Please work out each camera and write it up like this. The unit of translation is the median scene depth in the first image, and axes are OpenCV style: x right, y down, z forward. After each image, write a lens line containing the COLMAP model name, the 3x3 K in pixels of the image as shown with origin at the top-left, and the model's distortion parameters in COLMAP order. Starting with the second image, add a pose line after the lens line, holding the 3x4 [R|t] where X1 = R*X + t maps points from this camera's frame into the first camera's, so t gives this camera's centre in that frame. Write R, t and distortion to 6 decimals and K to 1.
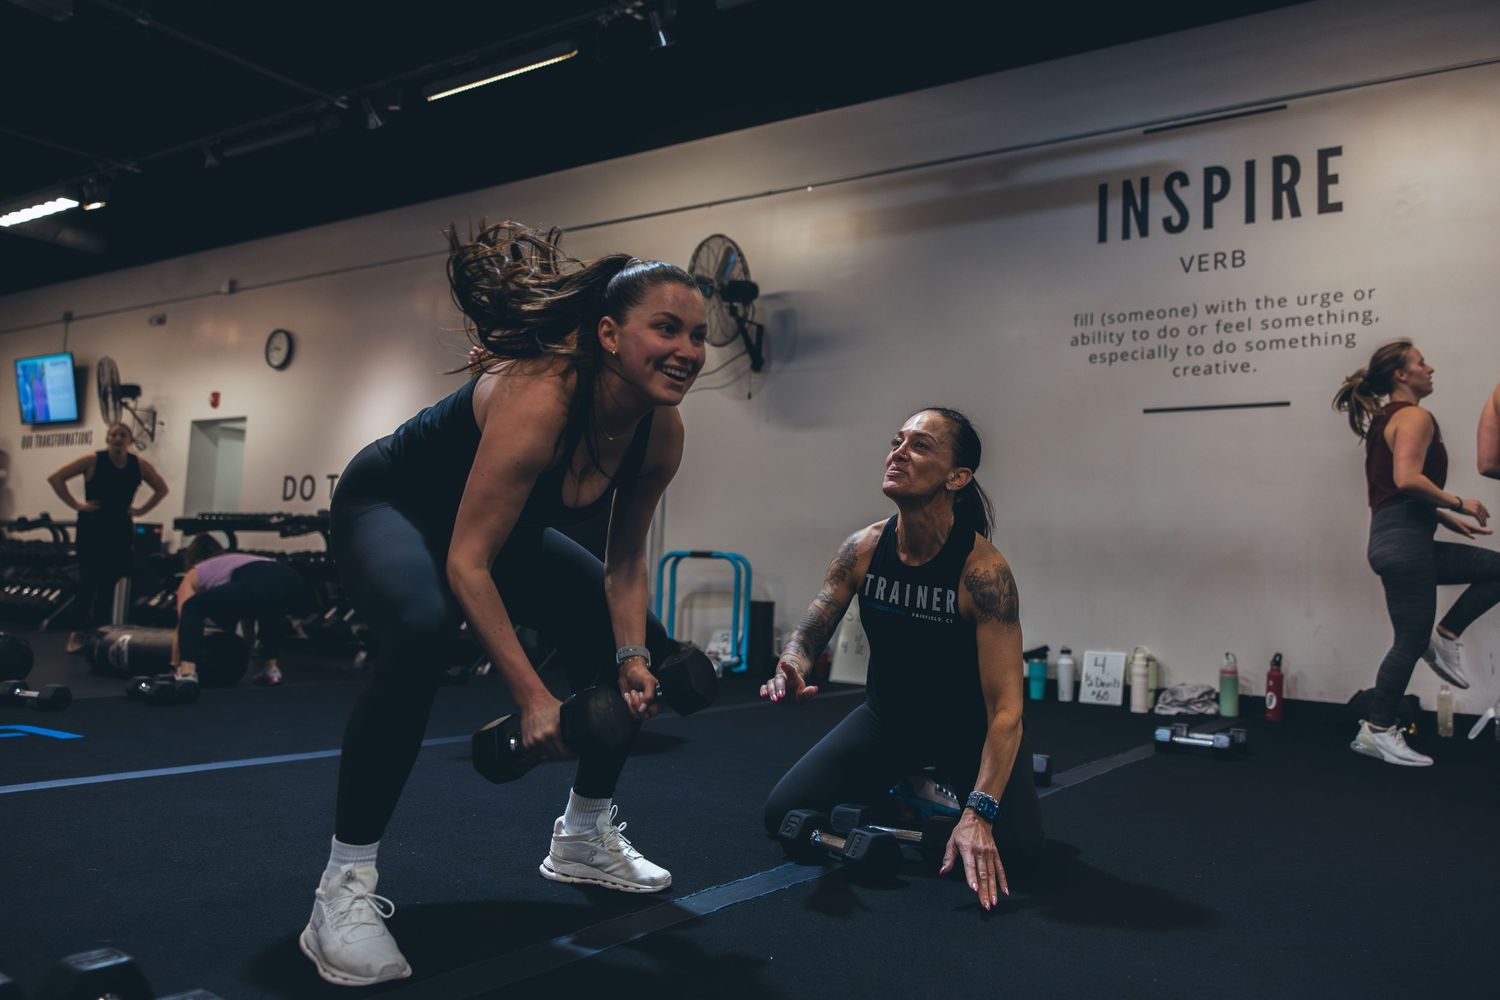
lens RADIAL K [[1182.7, 0, 770.4], [0, 1182.7, 463.3], [0, 0, 1]] dist [0.008618, 0.007022]
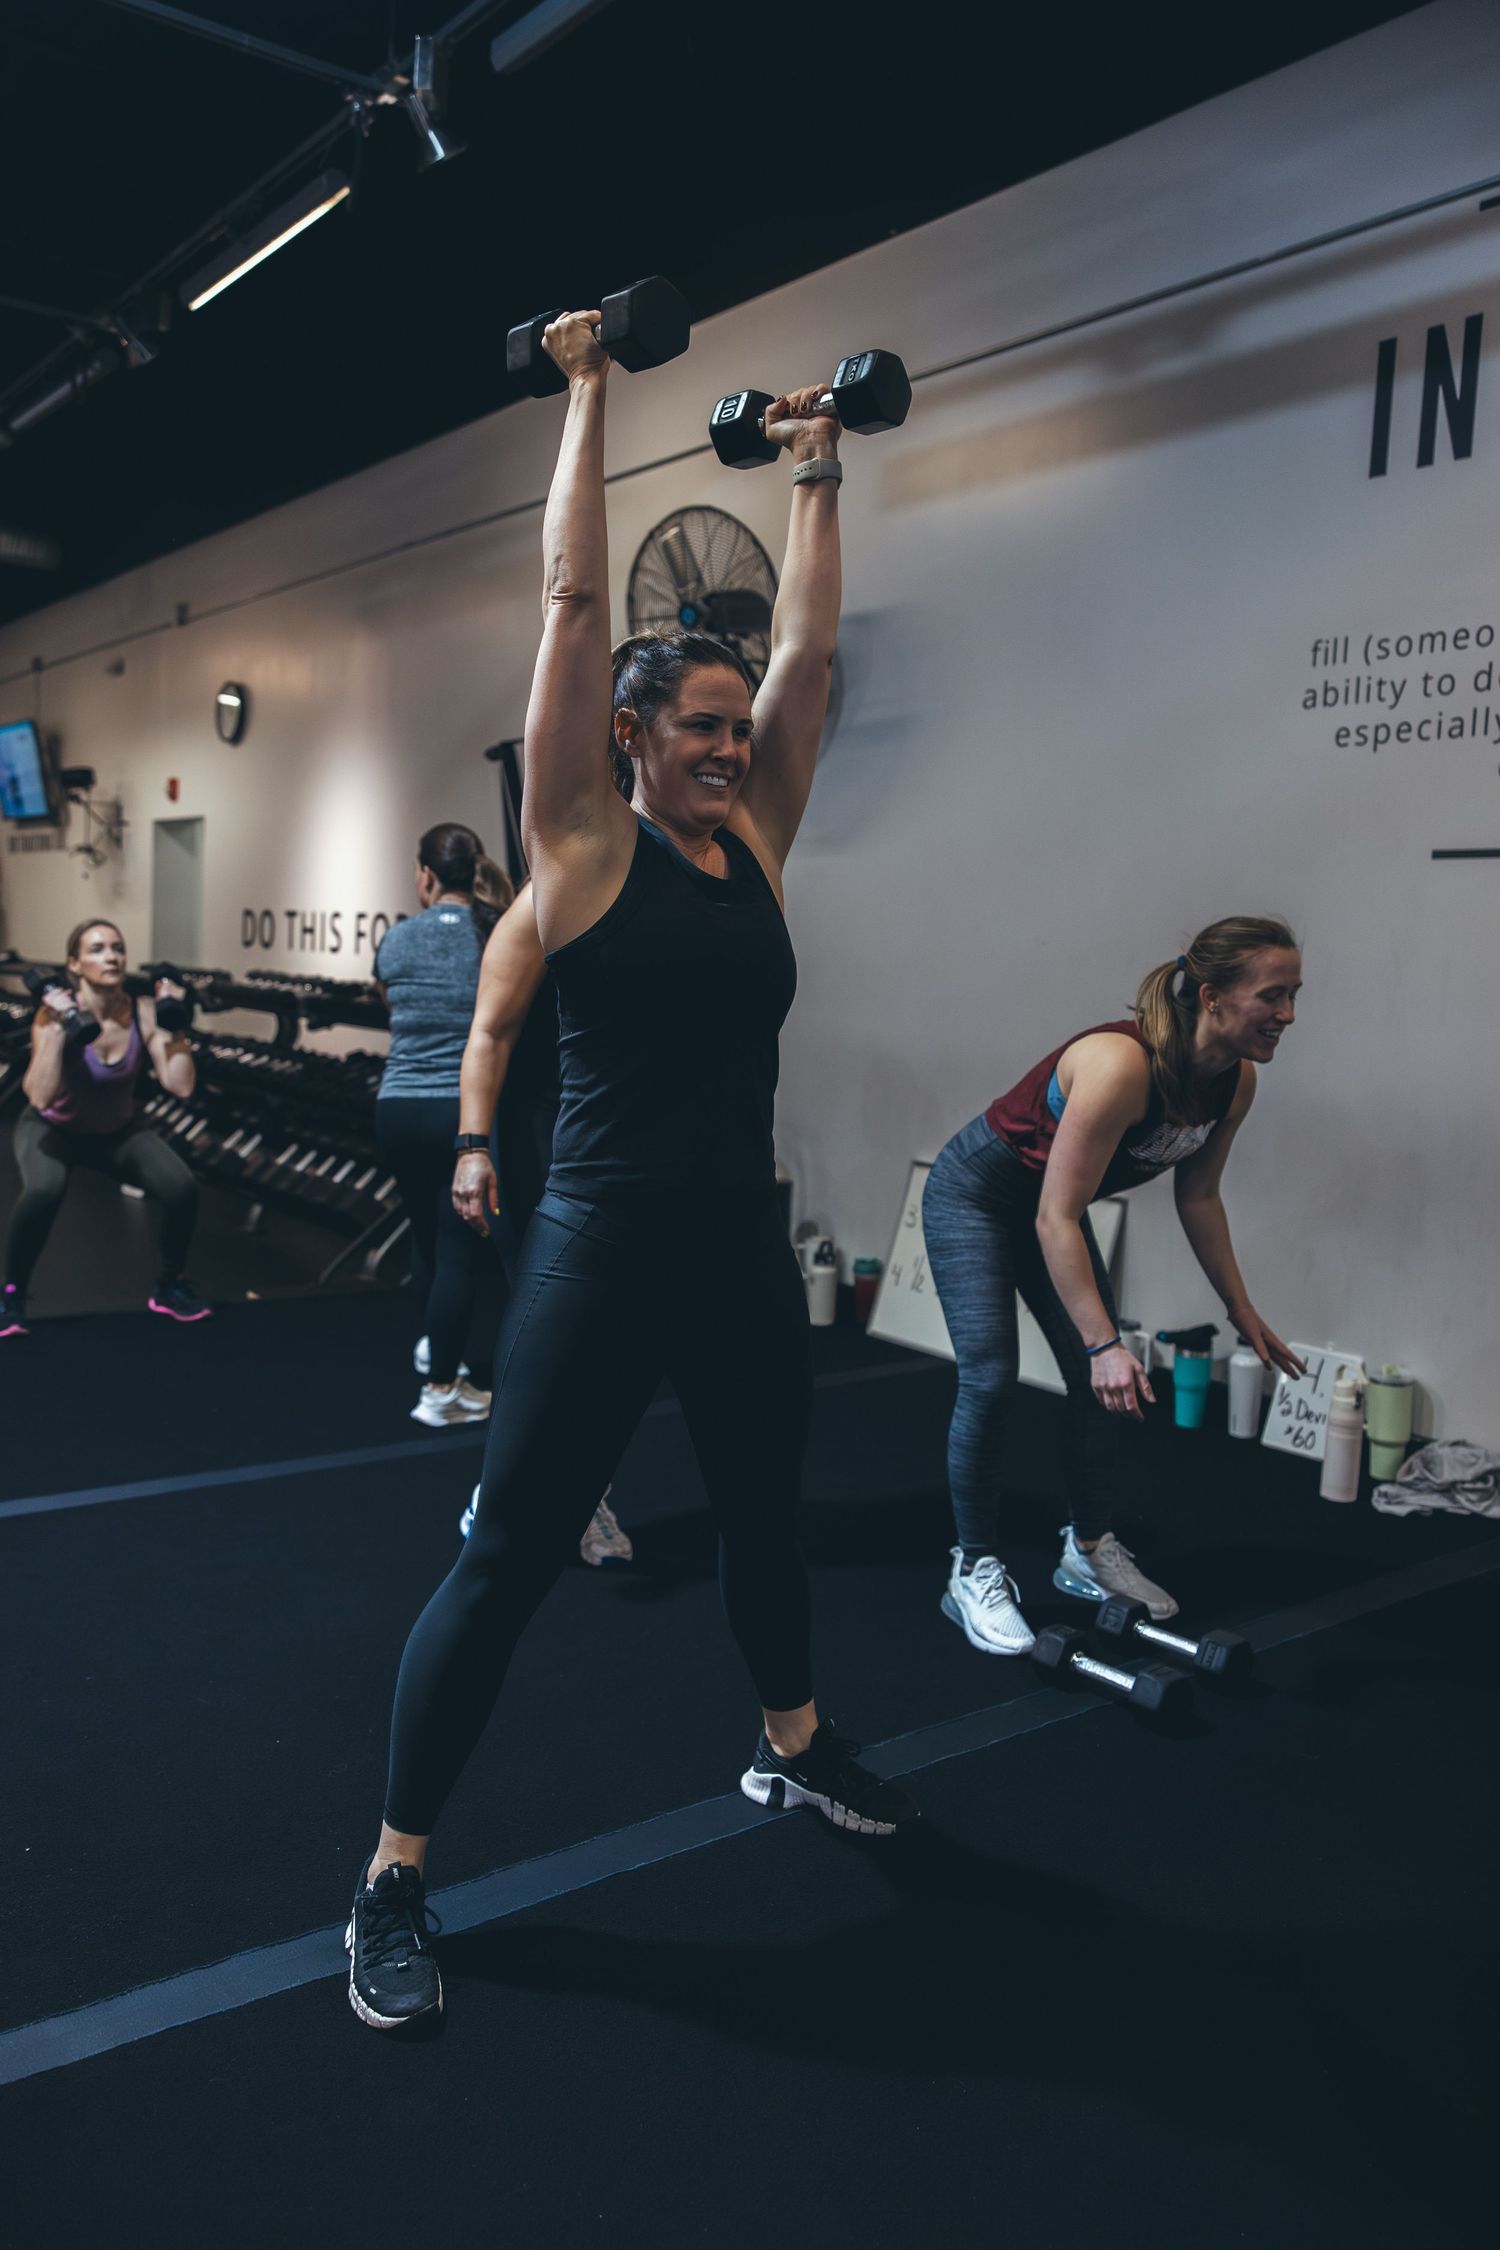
lens RADIAL K [[1774.0, 0, 717.6], [0, 1774.0, 1090.5], [0, 0, 1]] dist [0.008618, 0.007022]
pose [[0.940157, 0.032282, -0.339208, 0.293990], [0.025595, 0.985999, 0.164776, -0.075477], [0.339778, -0.163598, 0.926168, 0.248984]]
